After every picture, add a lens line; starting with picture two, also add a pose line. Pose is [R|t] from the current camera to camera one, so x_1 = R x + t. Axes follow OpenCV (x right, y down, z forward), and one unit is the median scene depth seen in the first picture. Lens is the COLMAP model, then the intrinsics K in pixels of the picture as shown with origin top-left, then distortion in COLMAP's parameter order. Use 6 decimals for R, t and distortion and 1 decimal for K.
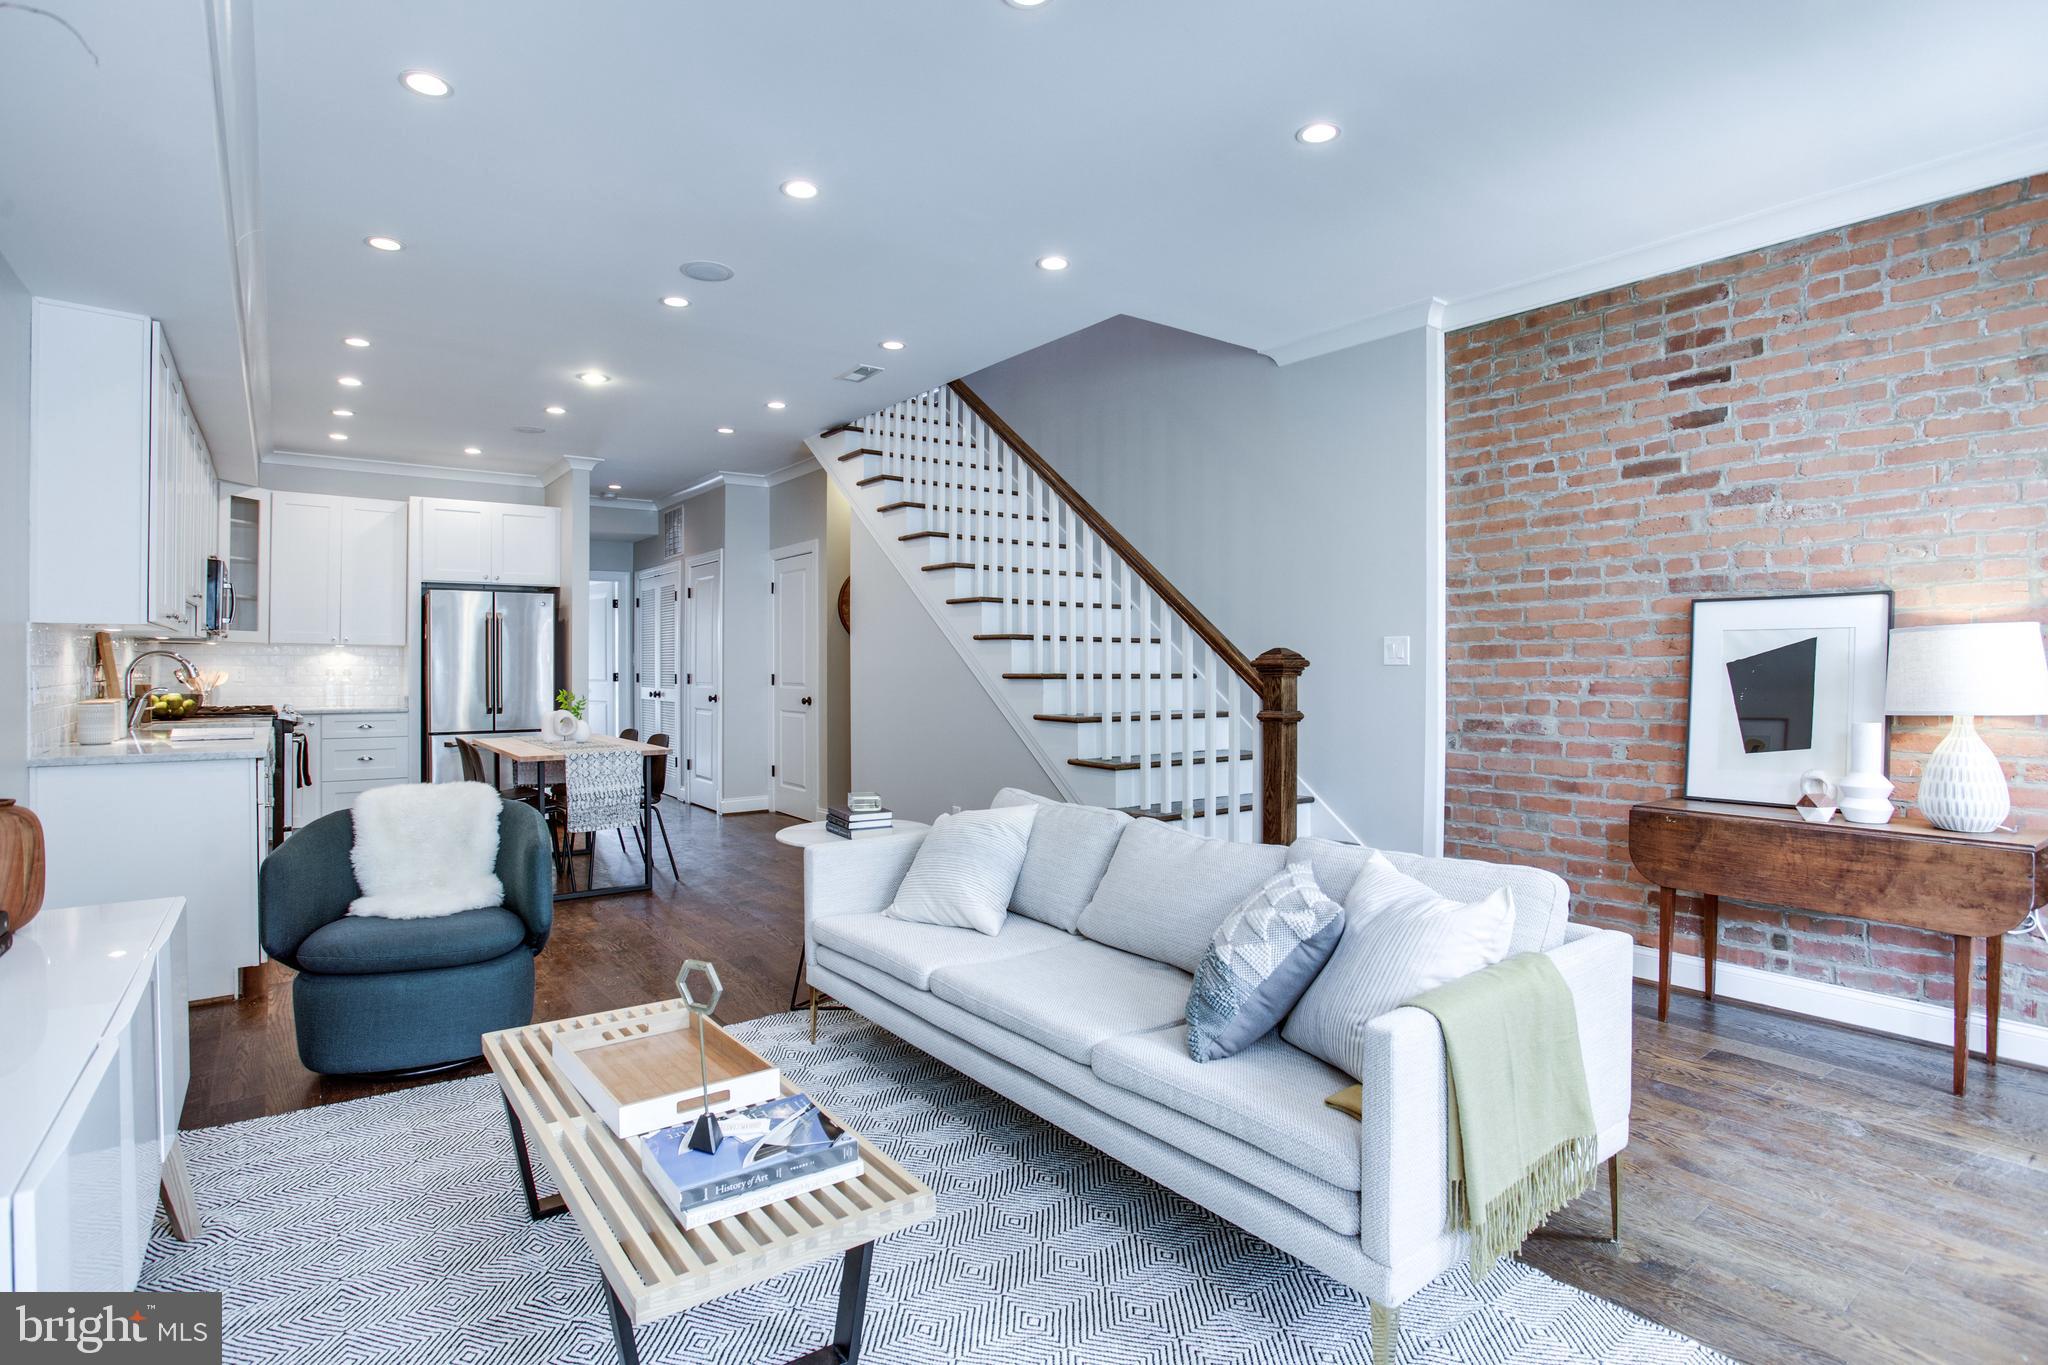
lens RADIAL K [[969.6, 0, 999.1], [0, 969.6, 649.0], [0, 0, 1]] dist [-0.033778, 0.007487]
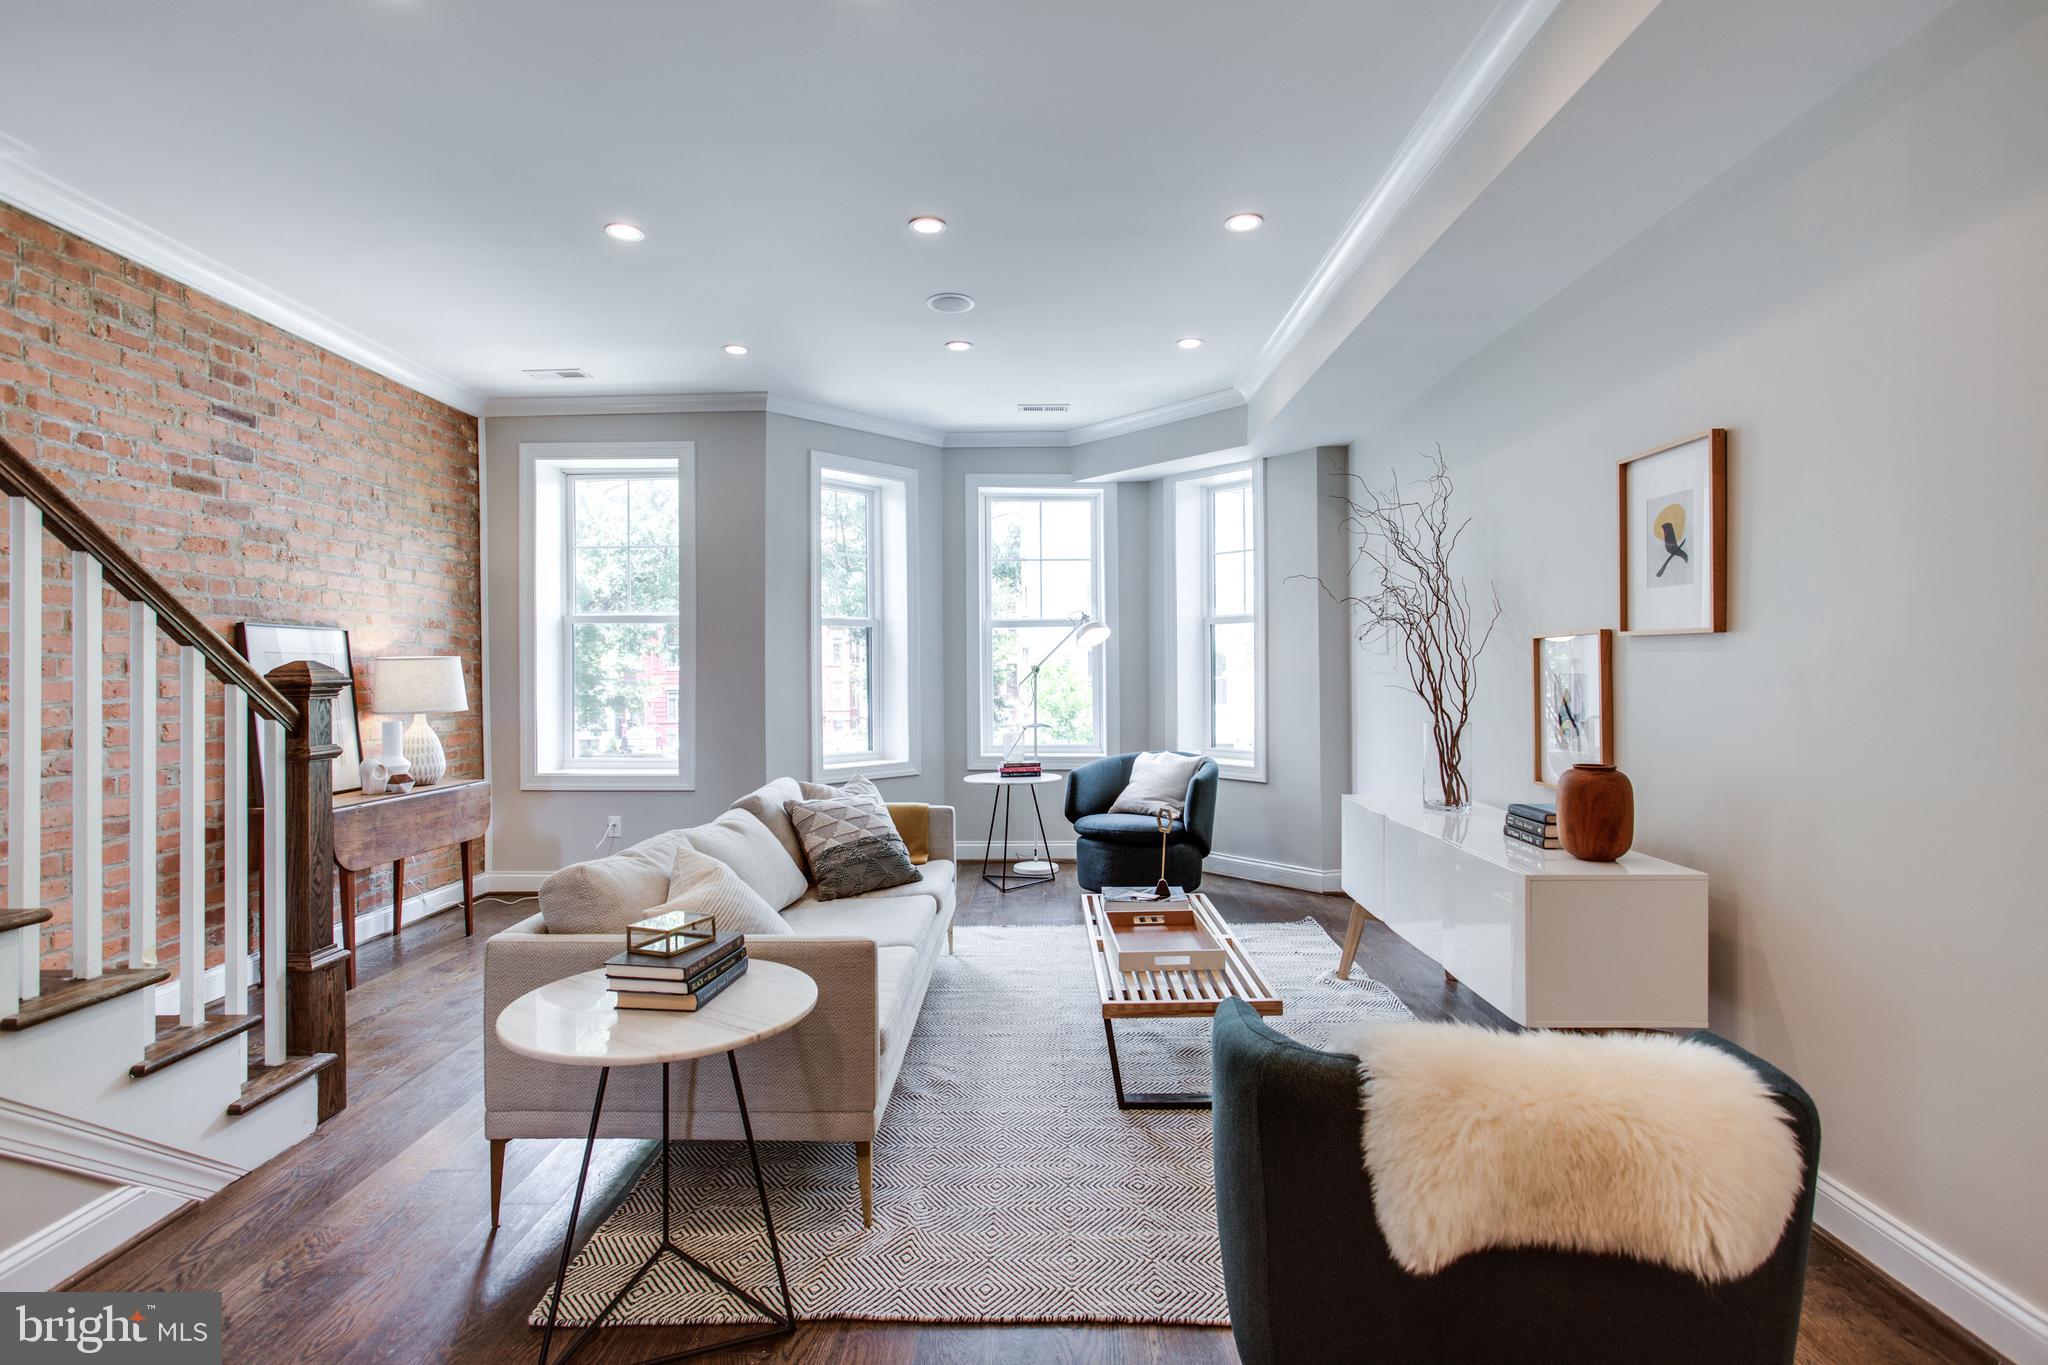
lens RADIAL K [[969.6, 0, 1016.2], [0, 969.6, 681.7], [0, 0, 1]] dist [-0.033778, 0.007487]
pose [[-0.780222, 0.001579, 0.625500, -0.583520], [-0.002033, 0.999985, -0.005061, 0.018168], [-0.625499, -0.005220, -0.780208, 1.218172]]
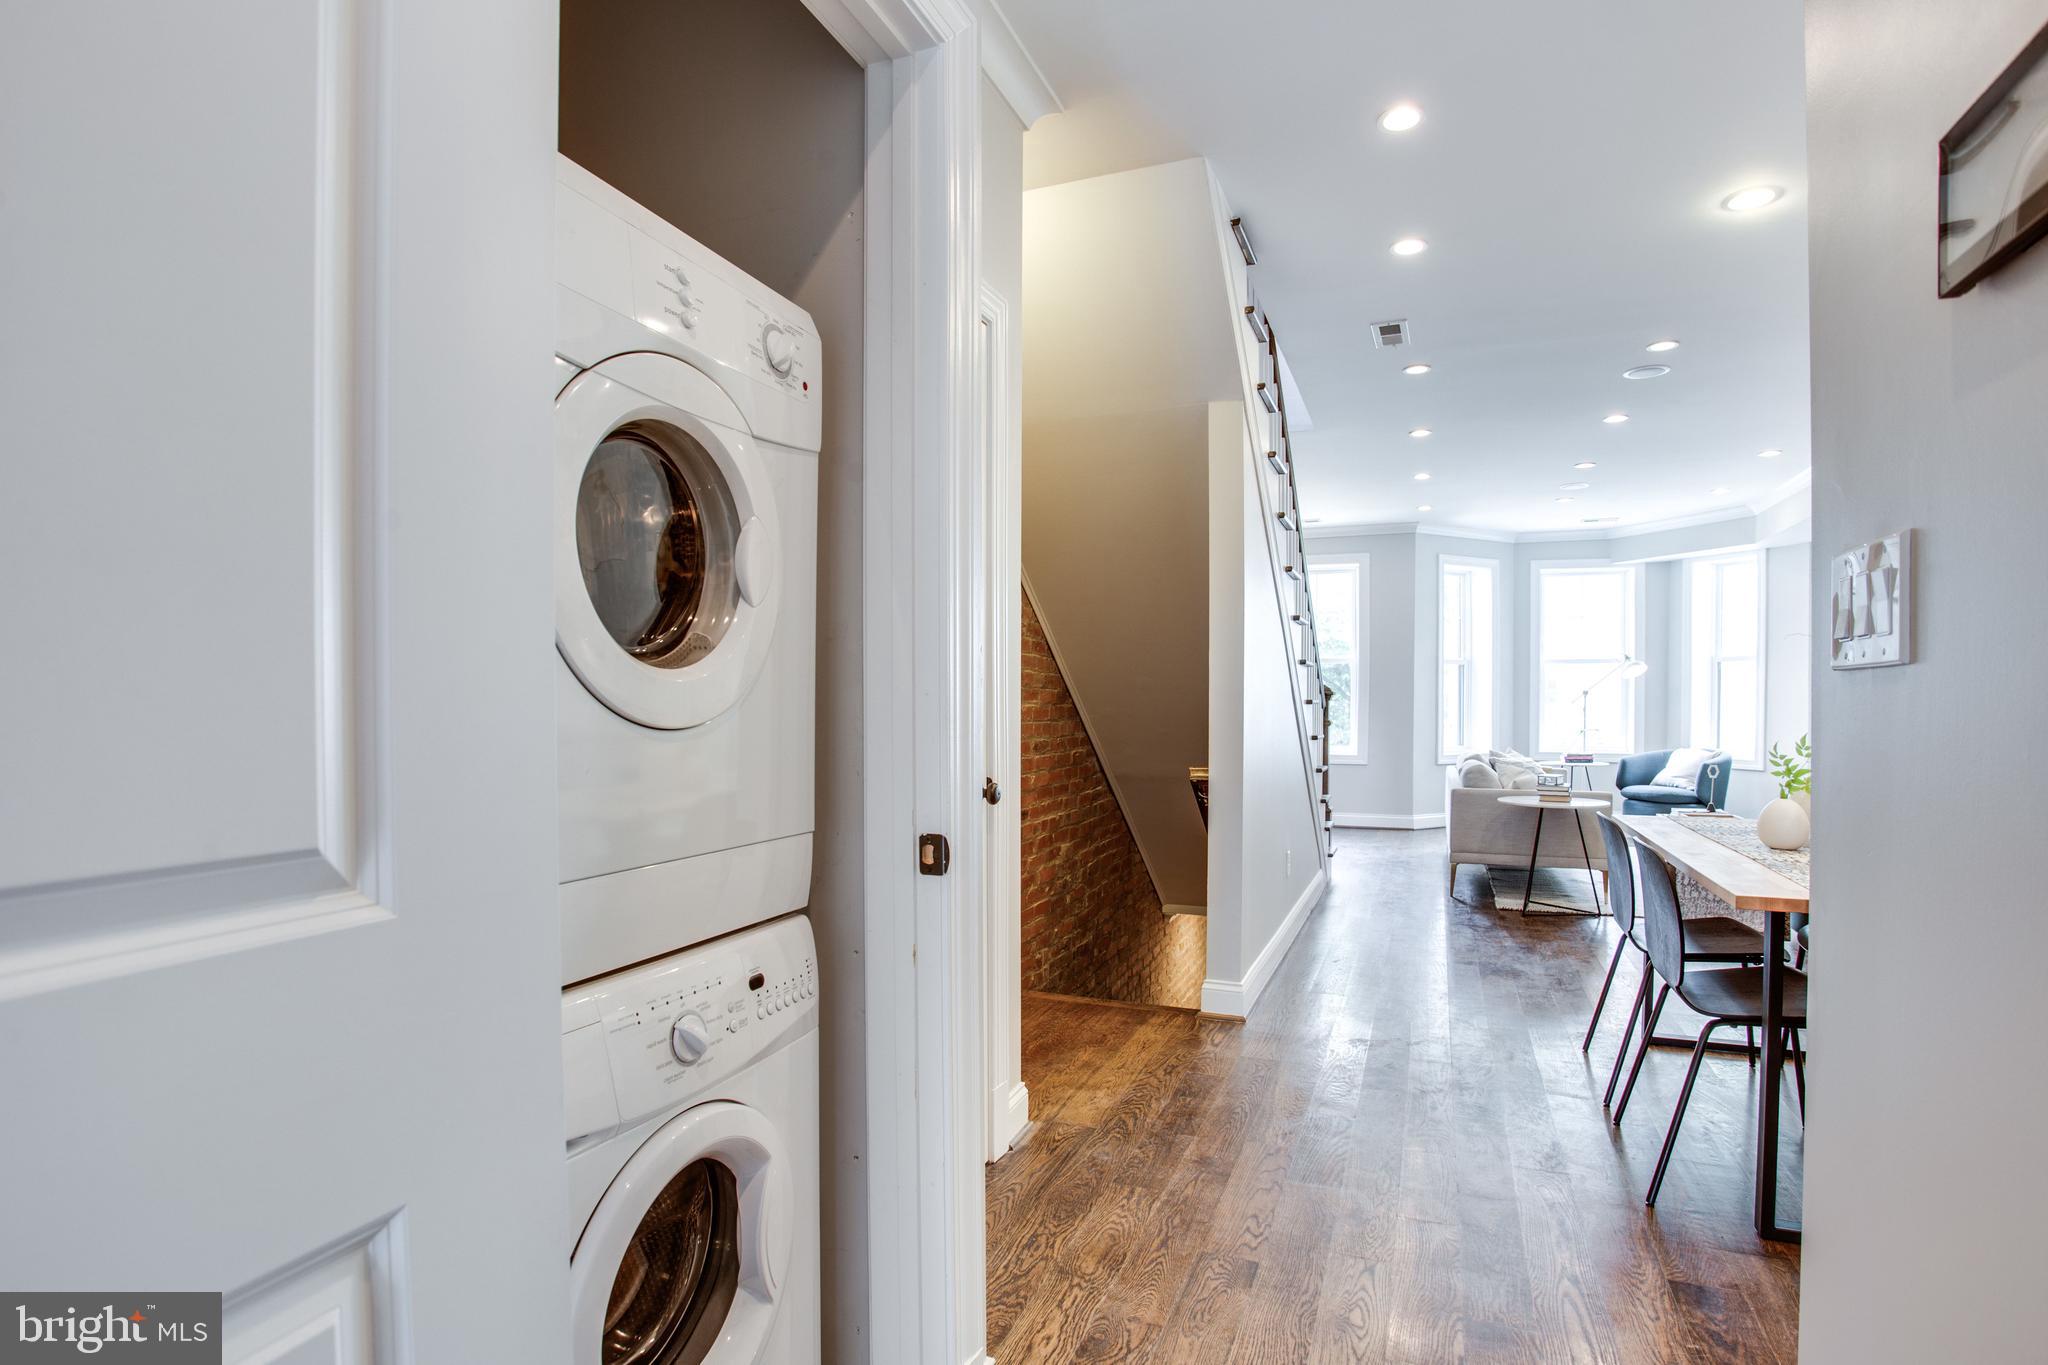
lens RADIAL K [[1012.1, 0, 1035.3], [0, 1012.1, 722.8], [0, 0, 1]] dist [-0.059932, 0.006383]
pose [[-0.522406, -0.014570, 0.852572, -0.987550], [-0.012218, 0.999879, 0.009601, 0.055800], [-0.852609, -0.005401, -0.522521, 2.389810]]
